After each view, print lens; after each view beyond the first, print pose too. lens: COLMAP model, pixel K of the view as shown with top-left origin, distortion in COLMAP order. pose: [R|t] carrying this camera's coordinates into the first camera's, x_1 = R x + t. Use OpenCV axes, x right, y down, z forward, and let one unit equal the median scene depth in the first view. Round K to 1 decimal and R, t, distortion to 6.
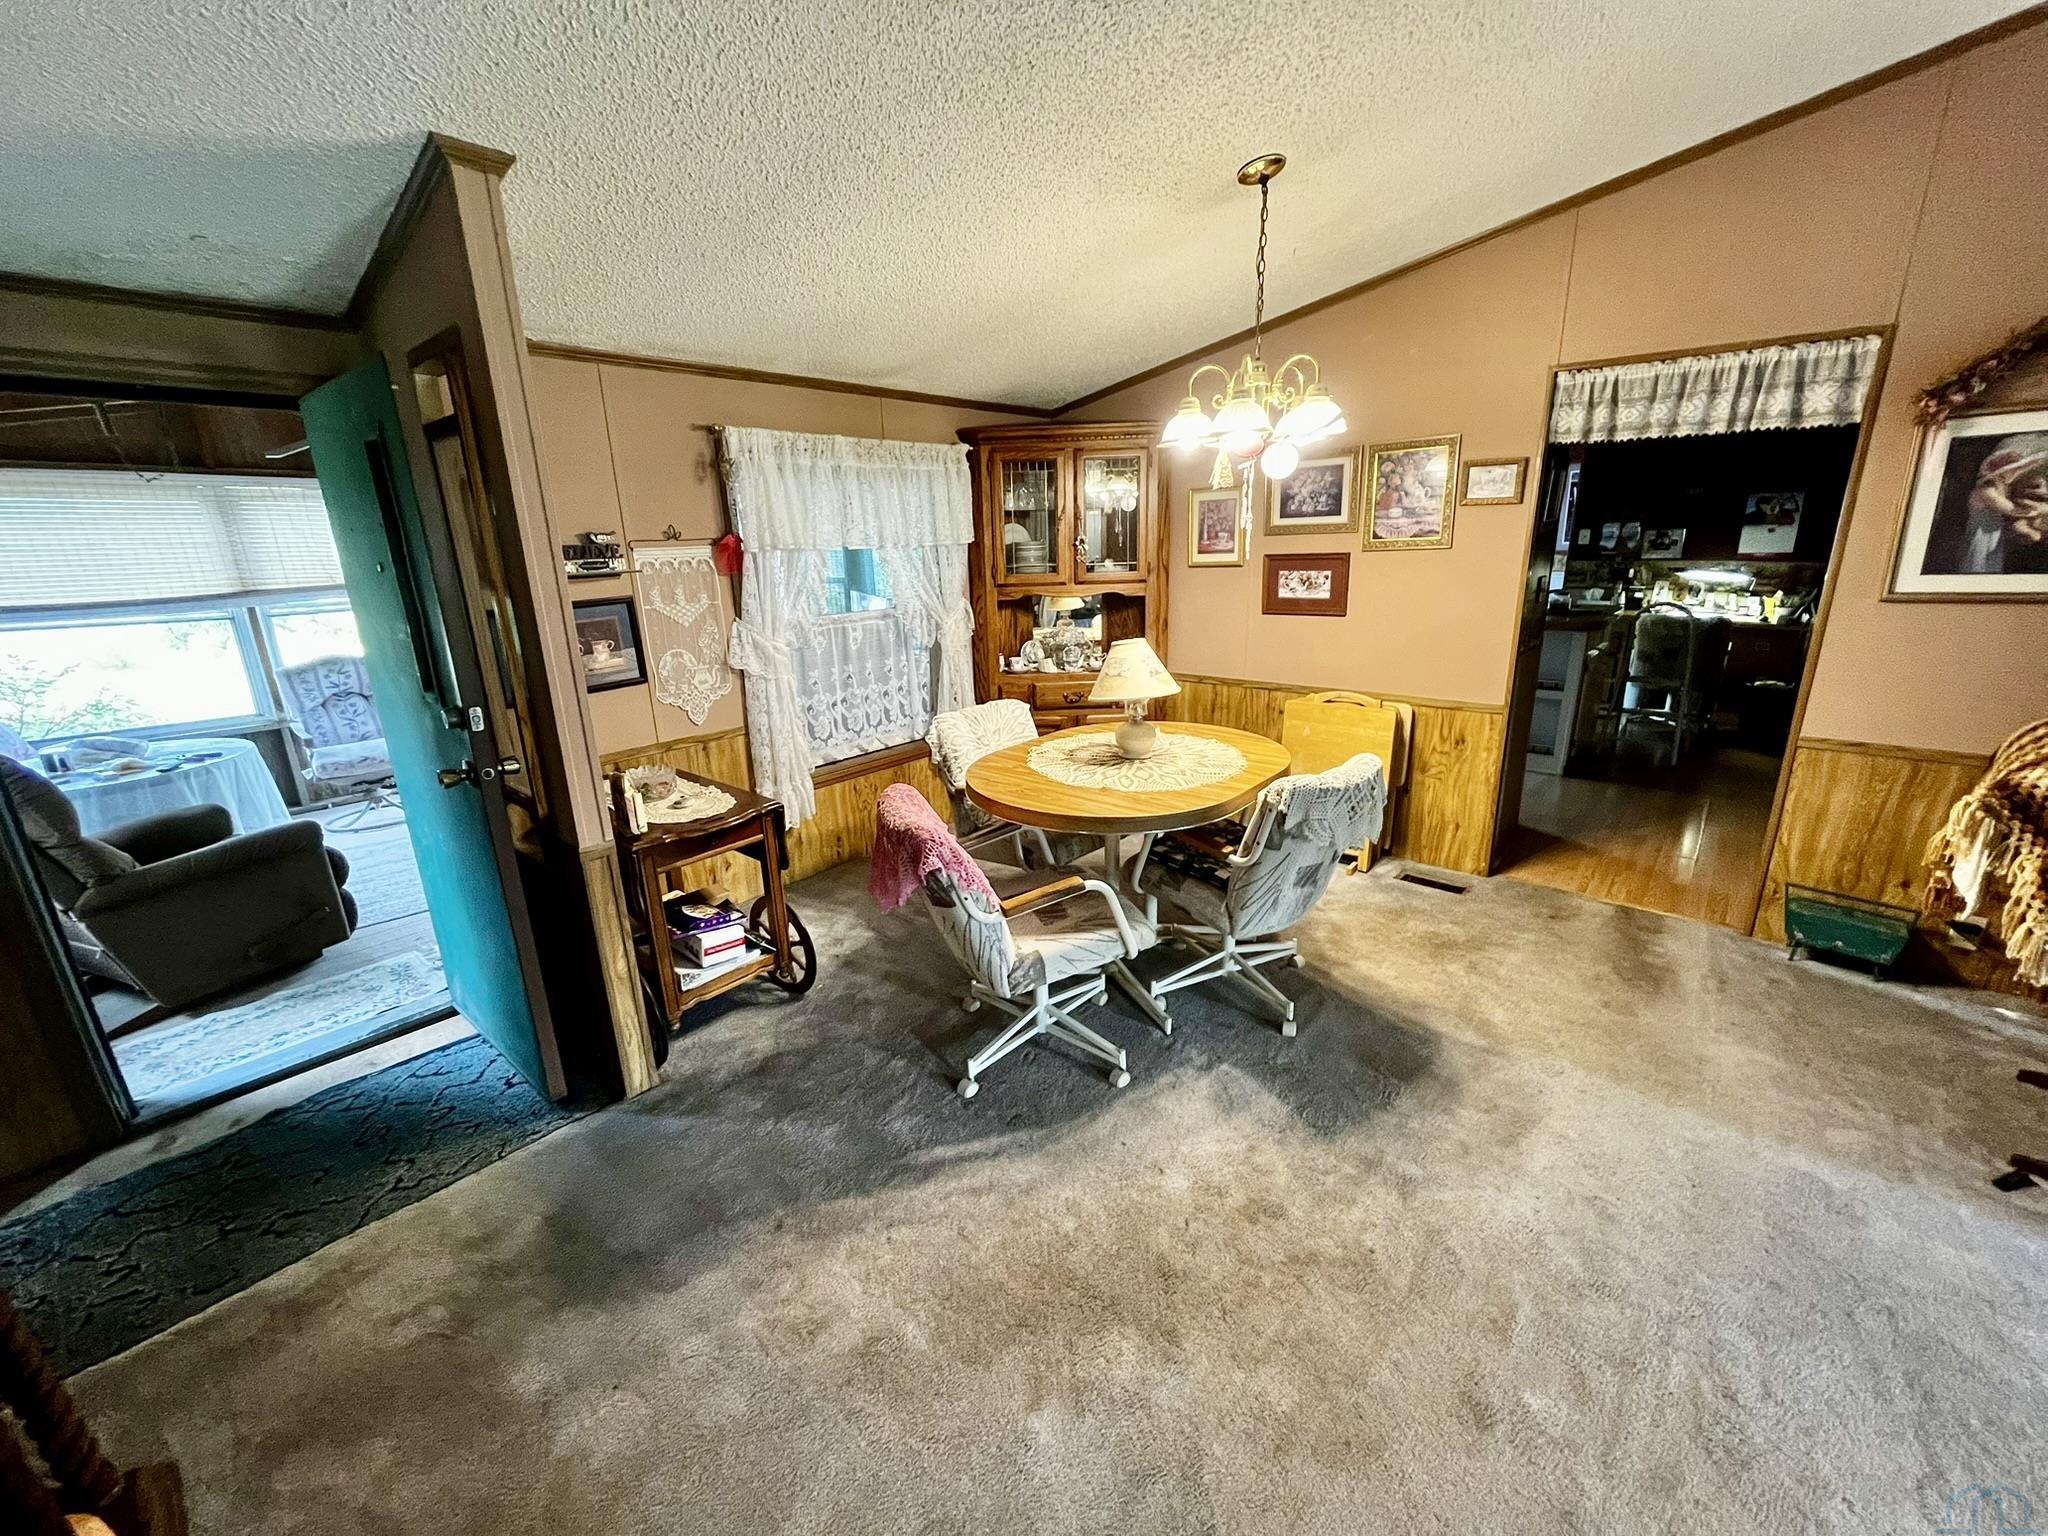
lens RADIAL K [[824.1, 0, 1021.2], [0, 824.1, 767.9], [0, 0, 1]] dist [0.000794, -0.000628]
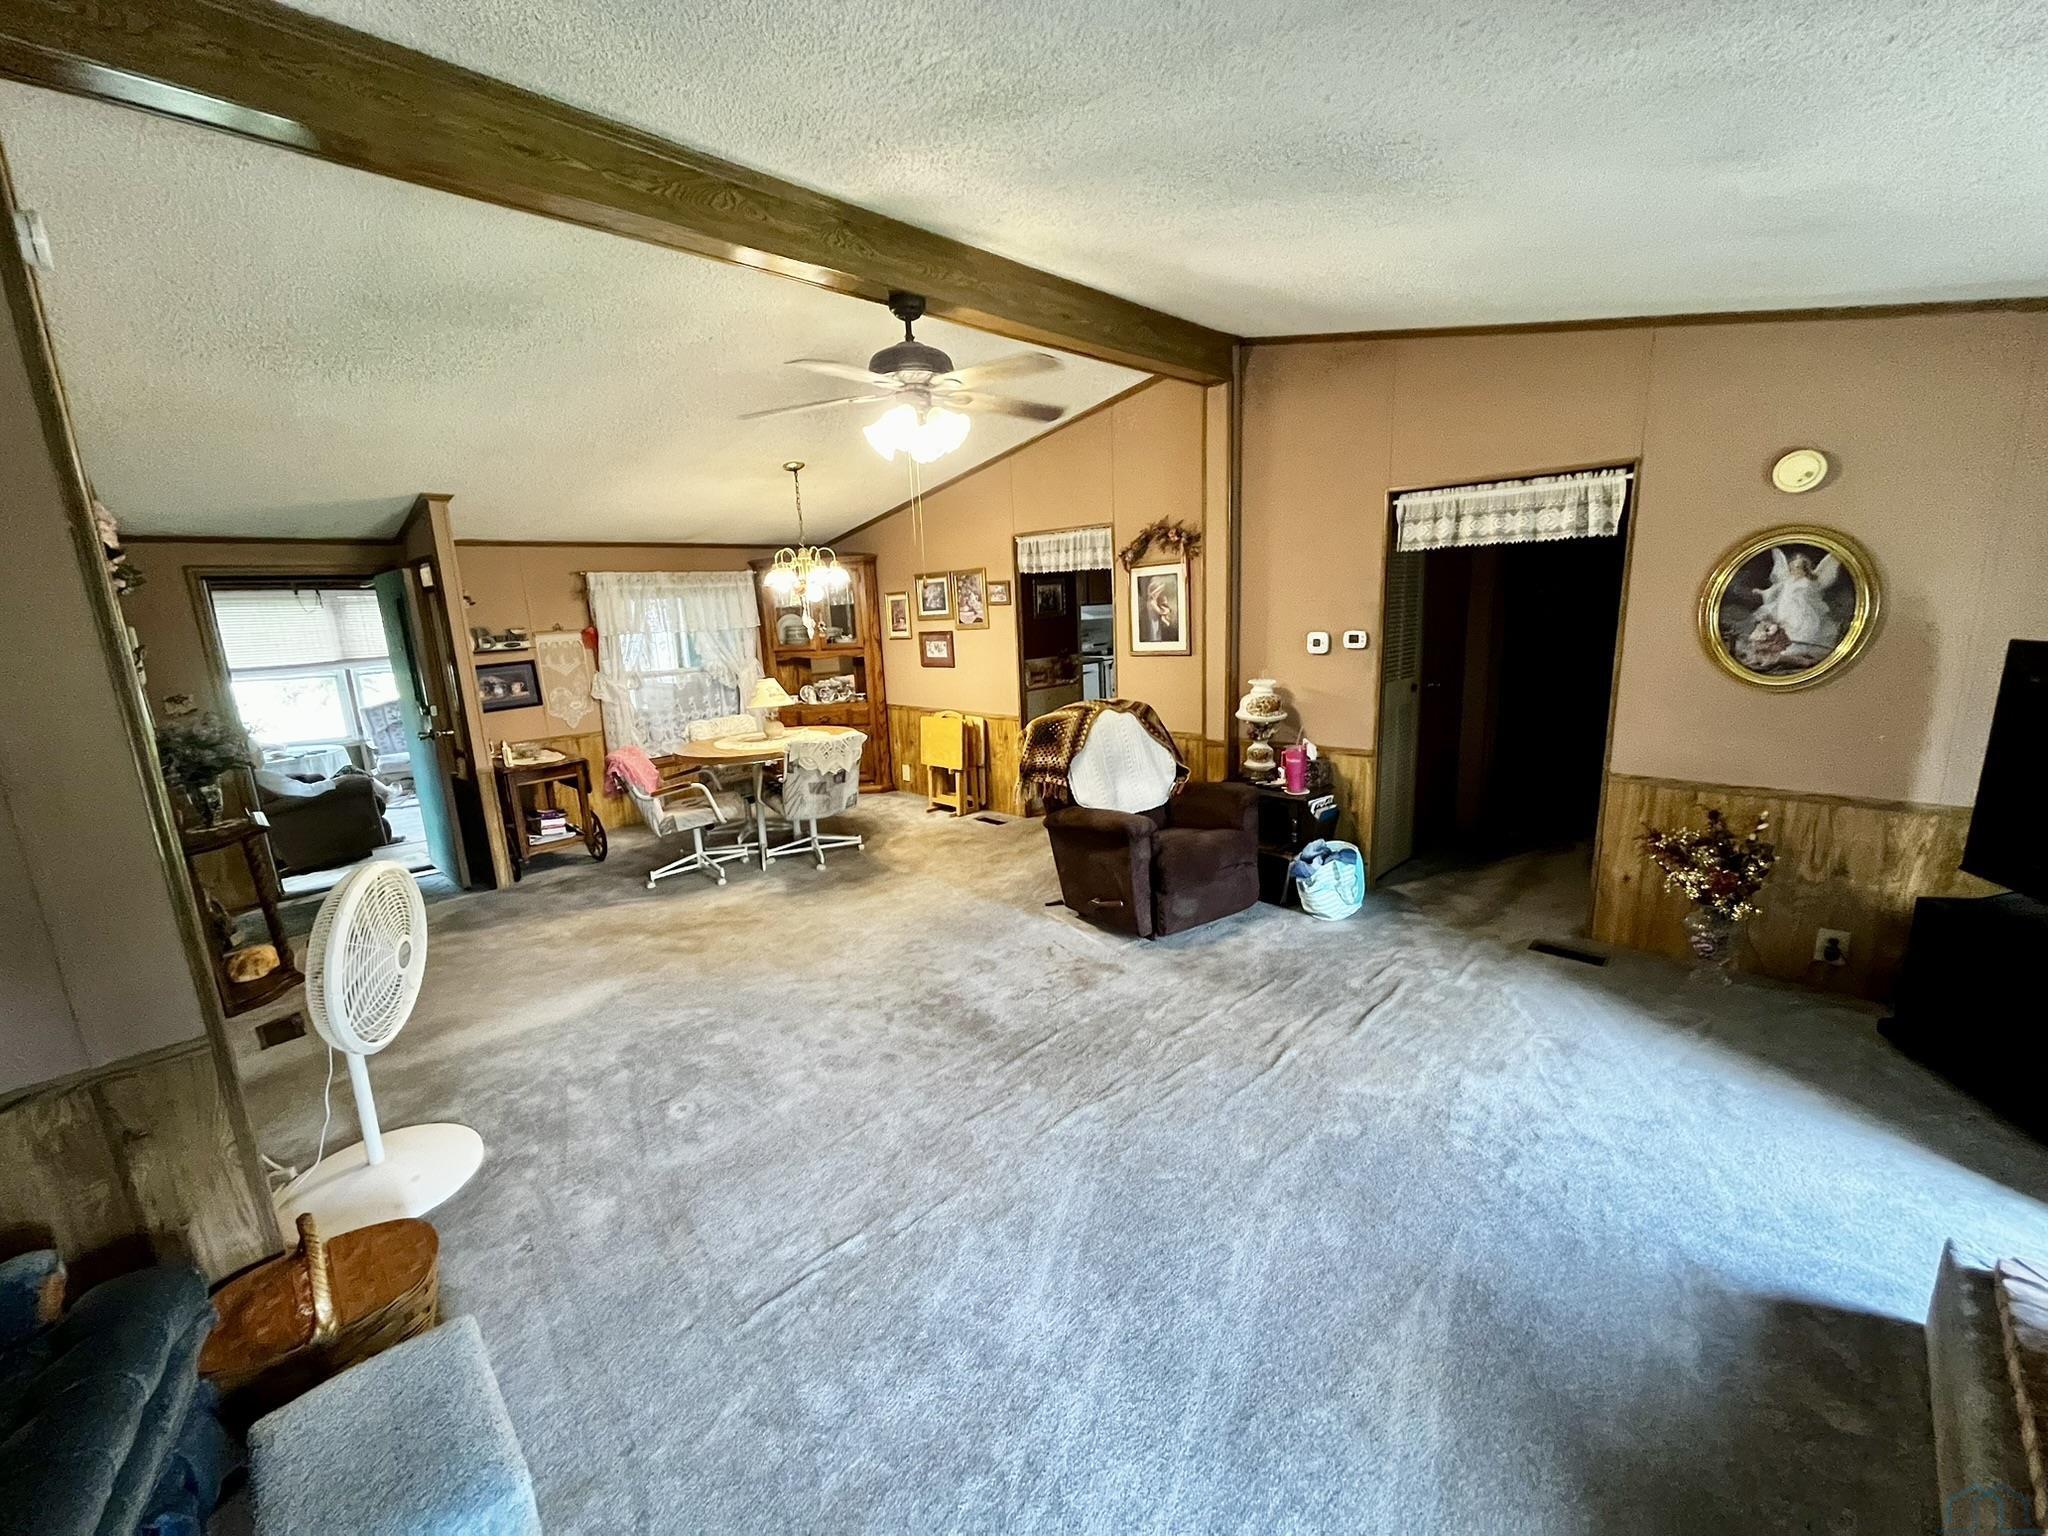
lens RADIAL K [[824.1, 0, 1022.7], [0, 824.1, 767.0], [0, 0, 1]] dist [0.000794, -0.000628]
pose [[0.998111, -0.002728, -0.061371, 0.776779], [-0.001919, 0.997141, -0.075533, 0.182906], [0.061402, 0.075508, 0.995253, -0.821841]]
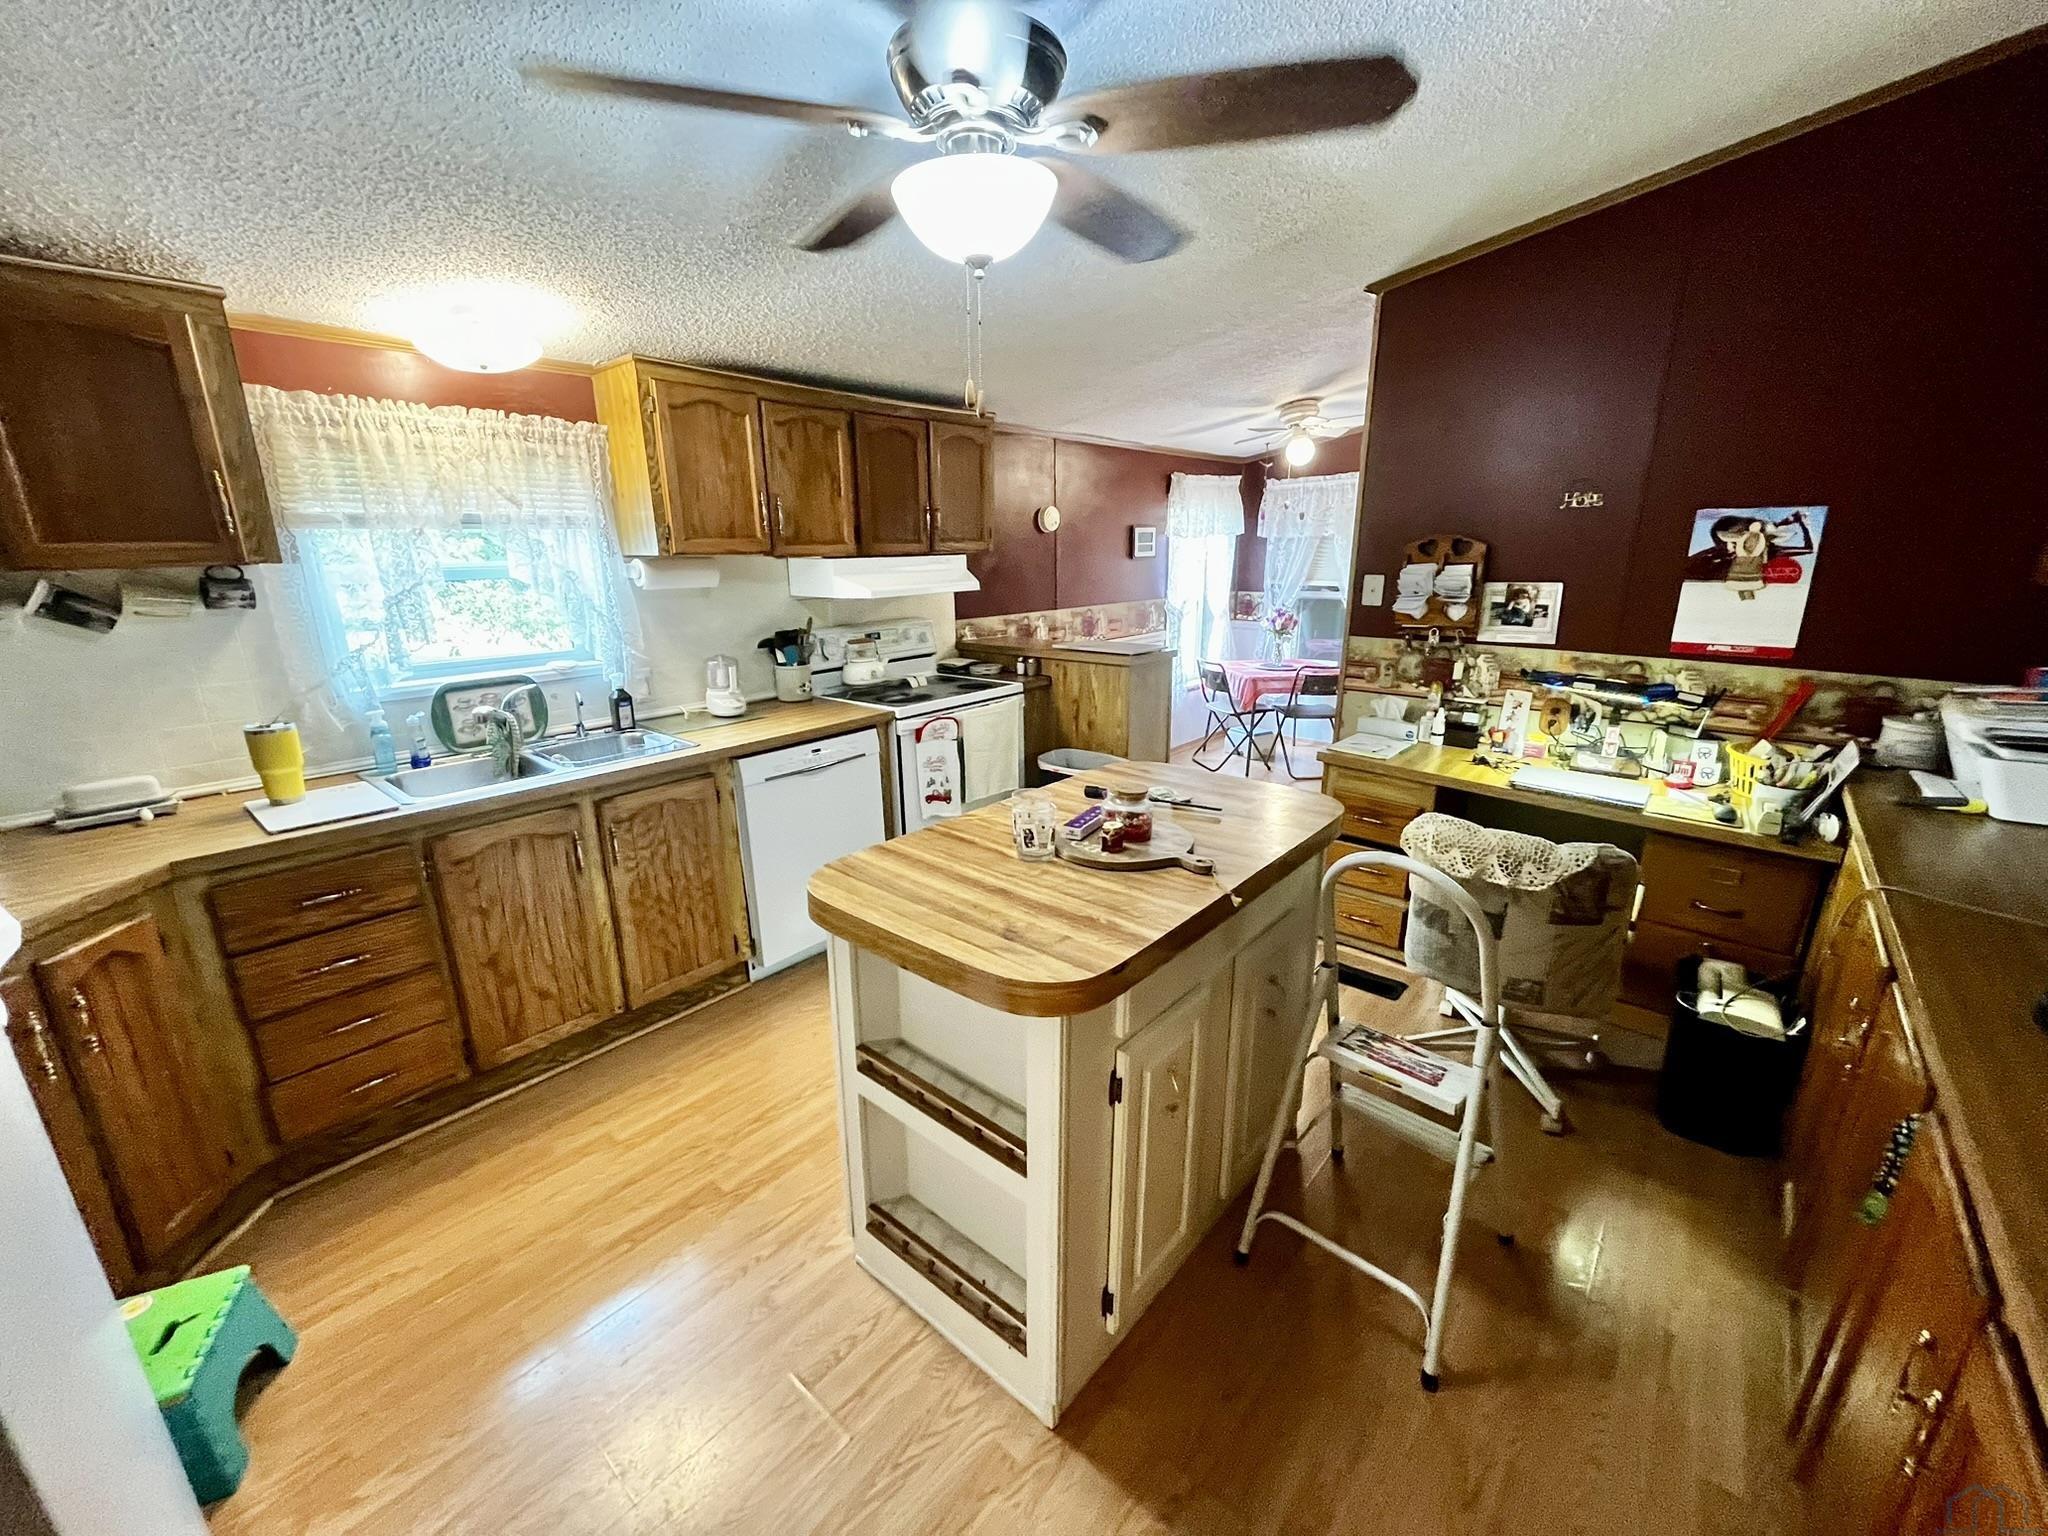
lens RADIAL K [[824.1, 0, 1025.4], [0, 824.1, 768.4], [0, 0, 1]] dist [0.000794, -0.000628]
pose [[0.999554, 0.018684, 0.023313, 0.491055], [-0.018501, 0.999797, -0.008034, -0.175071], [-0.023458, 0.007599, 0.999696, 0.541282]]
